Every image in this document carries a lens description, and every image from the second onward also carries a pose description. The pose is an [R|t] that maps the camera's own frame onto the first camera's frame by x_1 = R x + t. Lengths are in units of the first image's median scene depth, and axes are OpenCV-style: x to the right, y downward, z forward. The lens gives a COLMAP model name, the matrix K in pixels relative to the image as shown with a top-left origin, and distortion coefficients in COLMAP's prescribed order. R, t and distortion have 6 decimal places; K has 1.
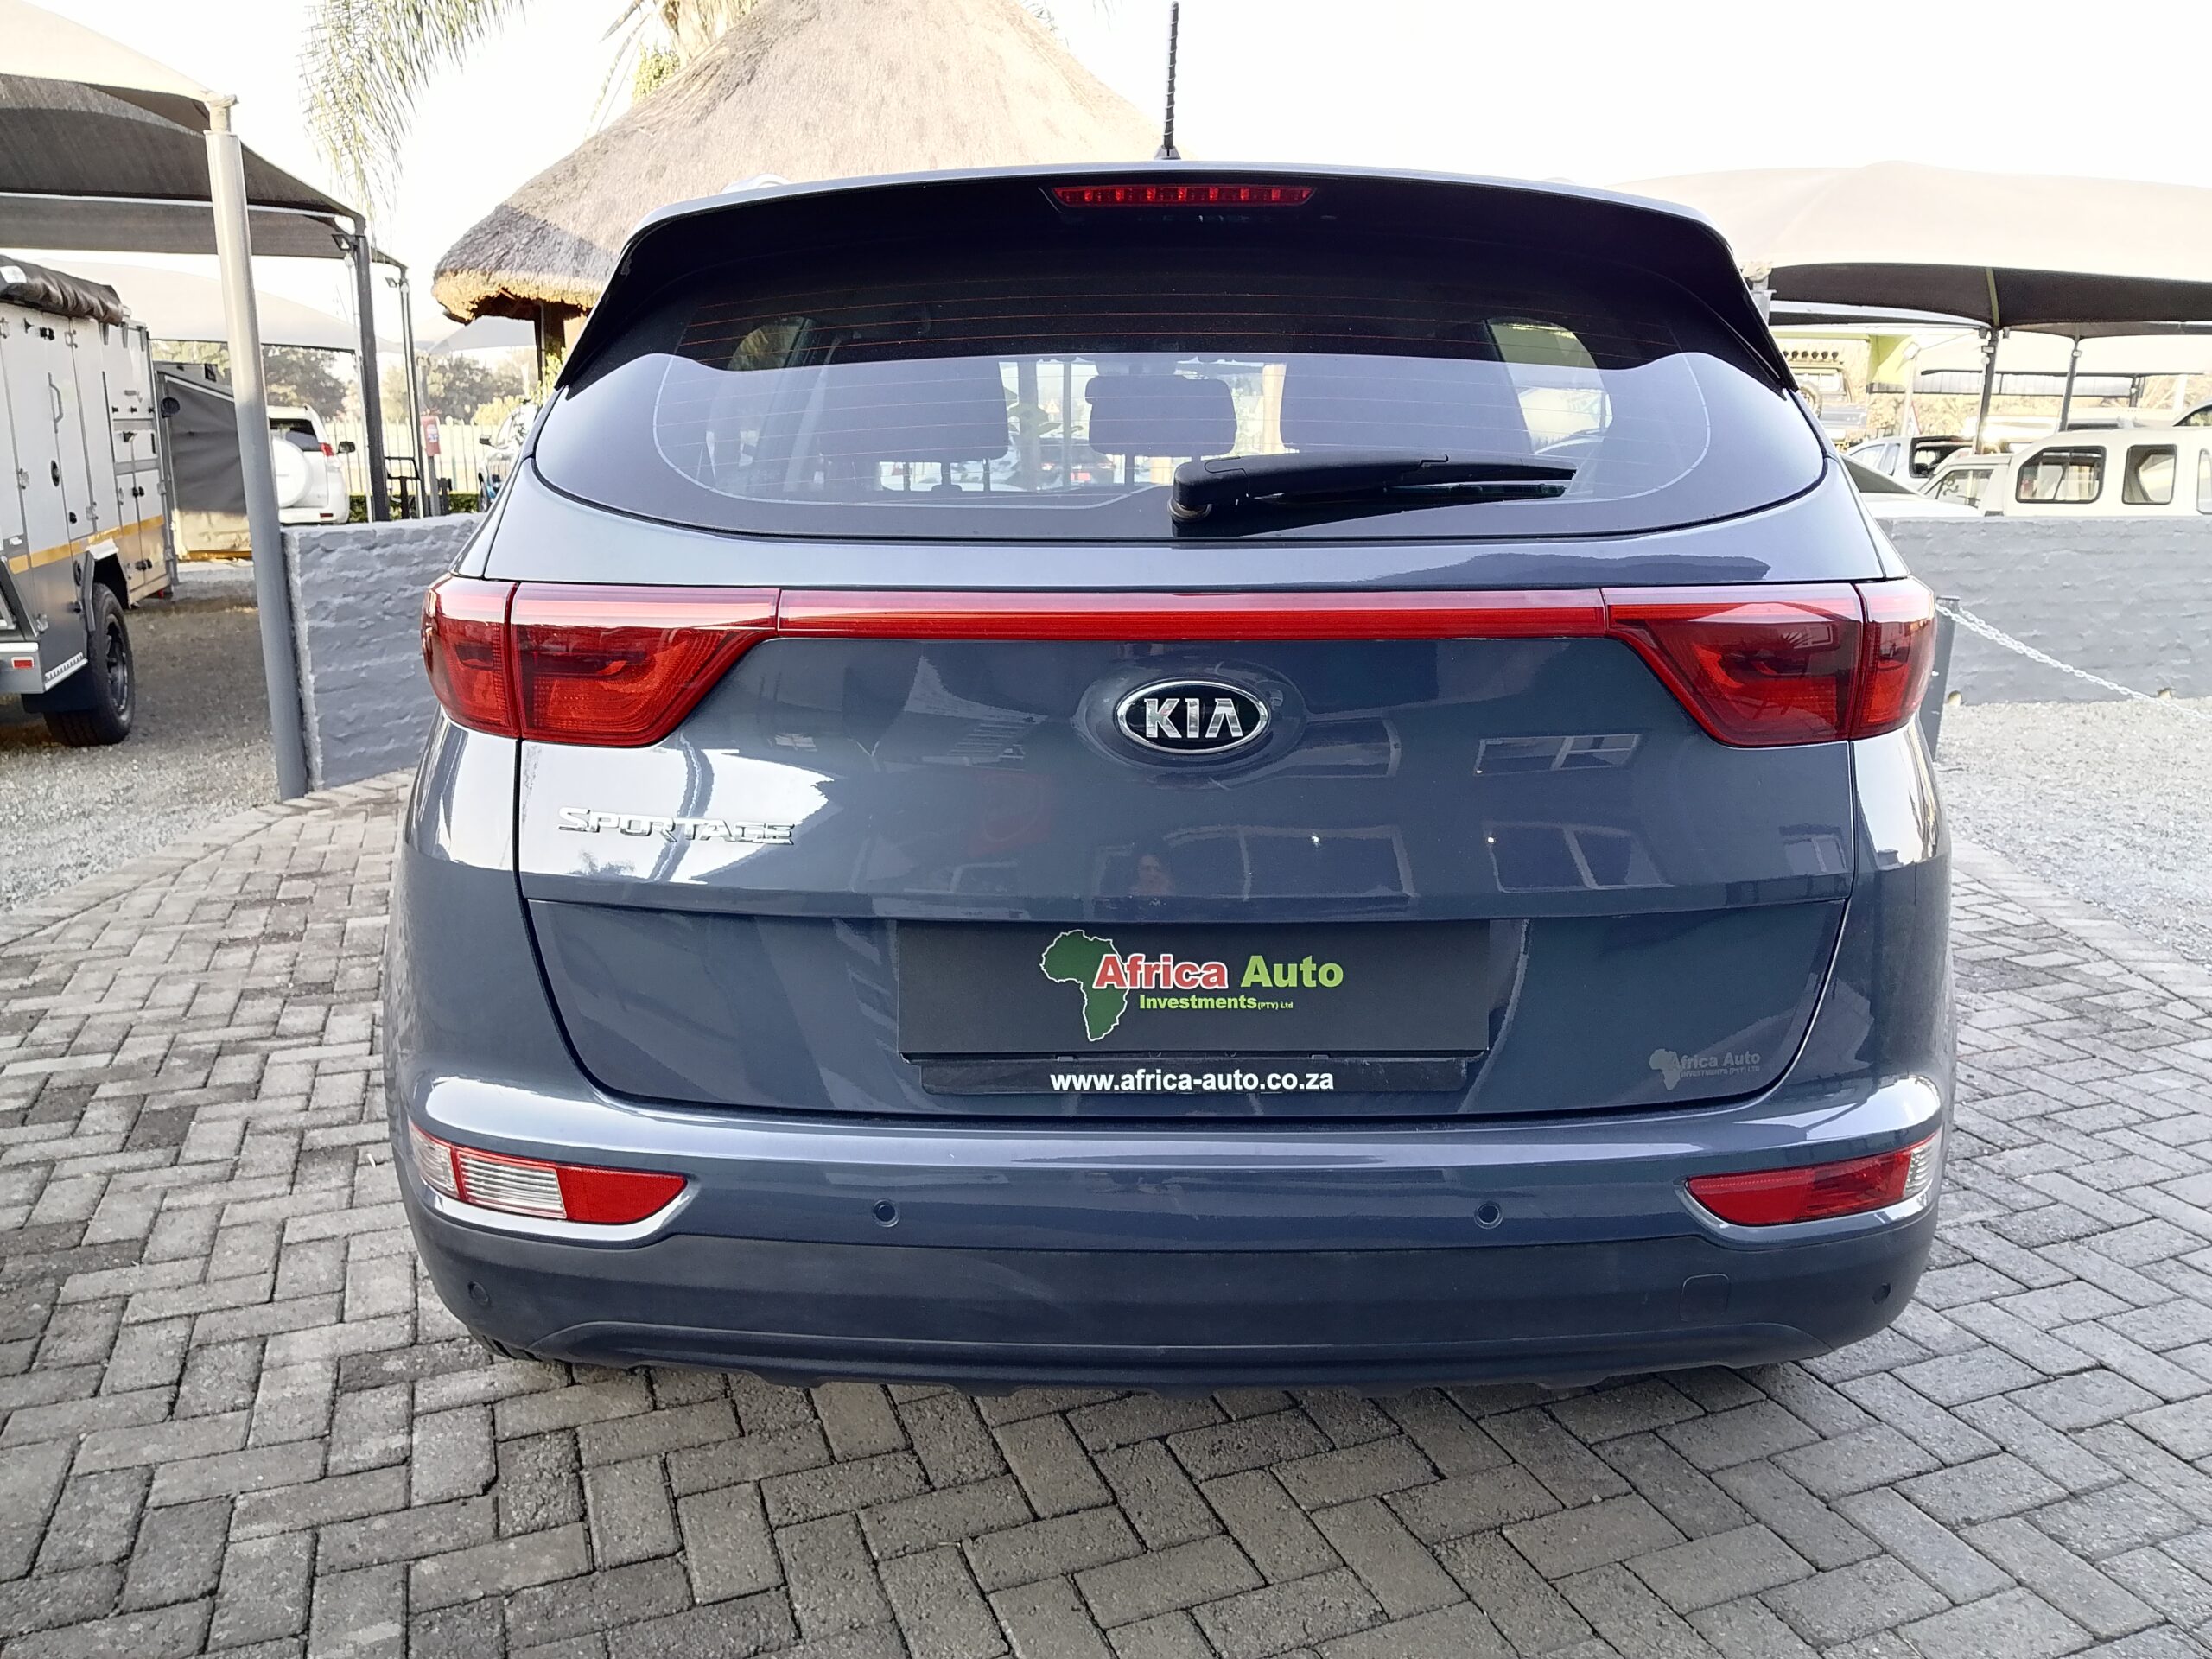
lens RADIAL K [[1654.7, 0, 1112.2], [0, 1654.7, 835.9], [0, 0, 1]] dist [0.033634, -0.058714]
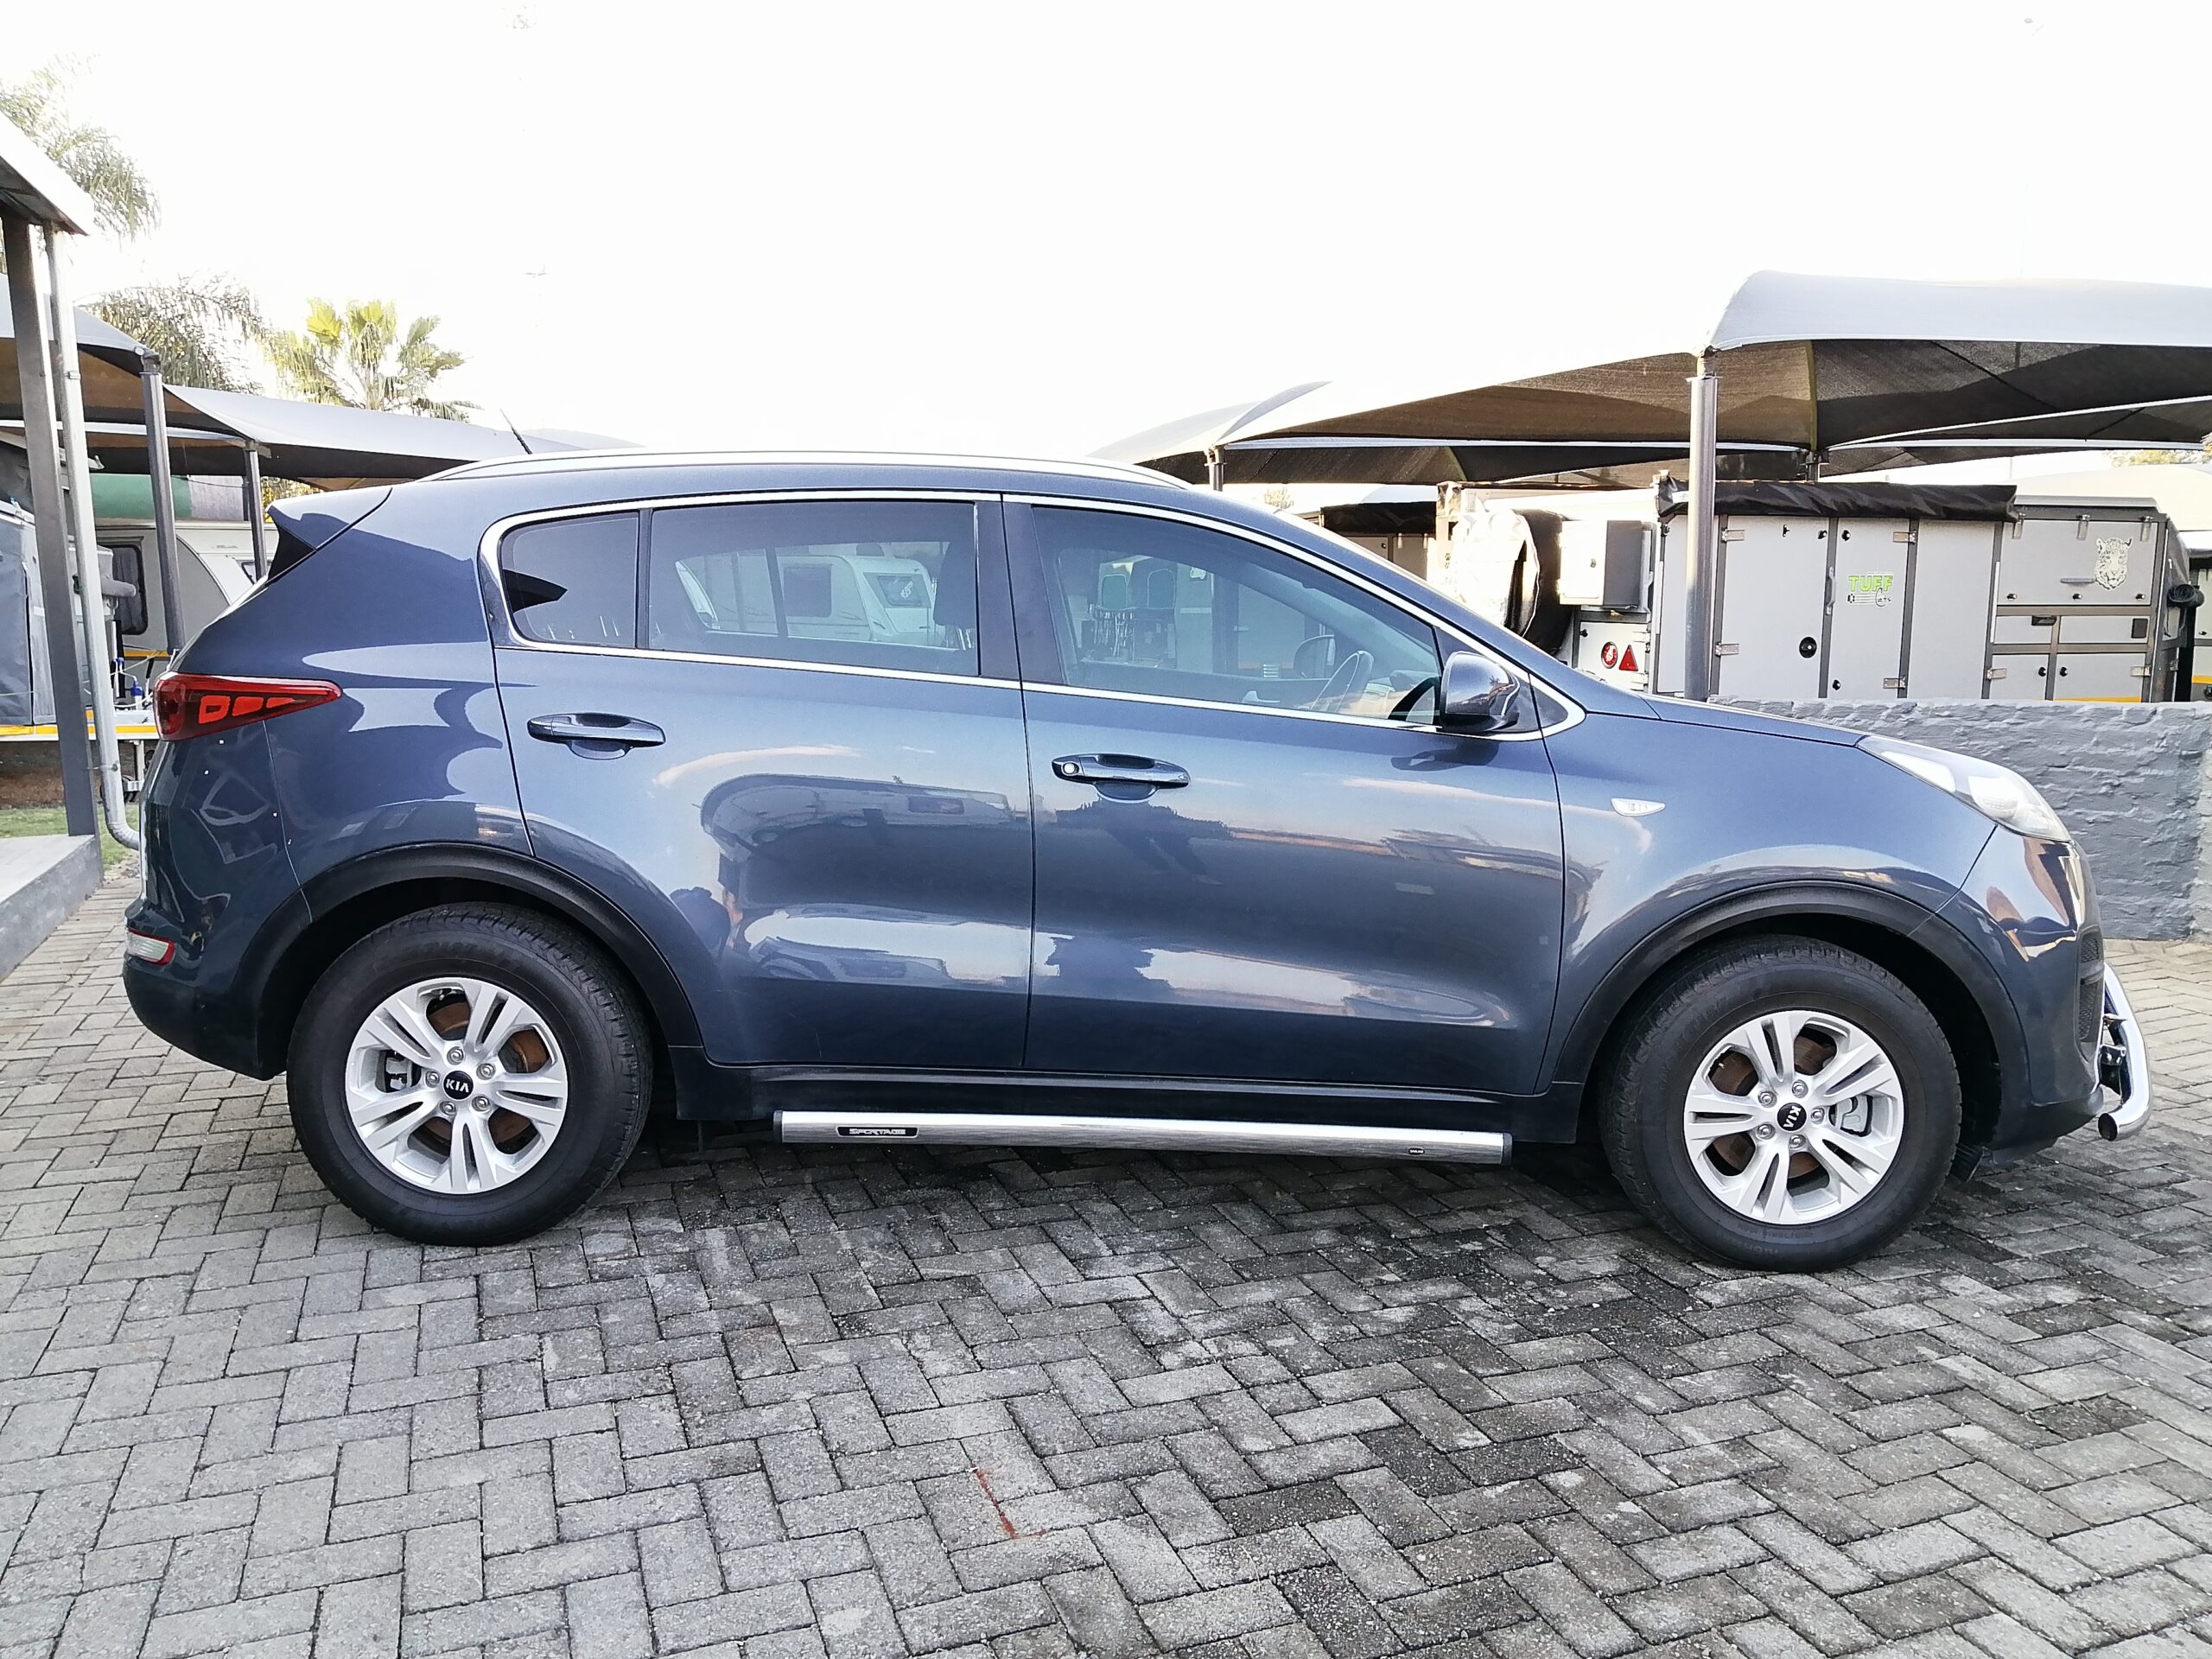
lens RADIAL K [[1654.7, 0, 1109.7], [0, 1654.7, 842.2], [0, 0, 1]] dist [0.033634, -0.058714]
pose [[0.001471, 0.141151, -0.989987, 1.374437], [-0.245527, 0.959735, 0.136473, -0.279315], [0.969389, 0.242868, 0.036068, 1.125689]]
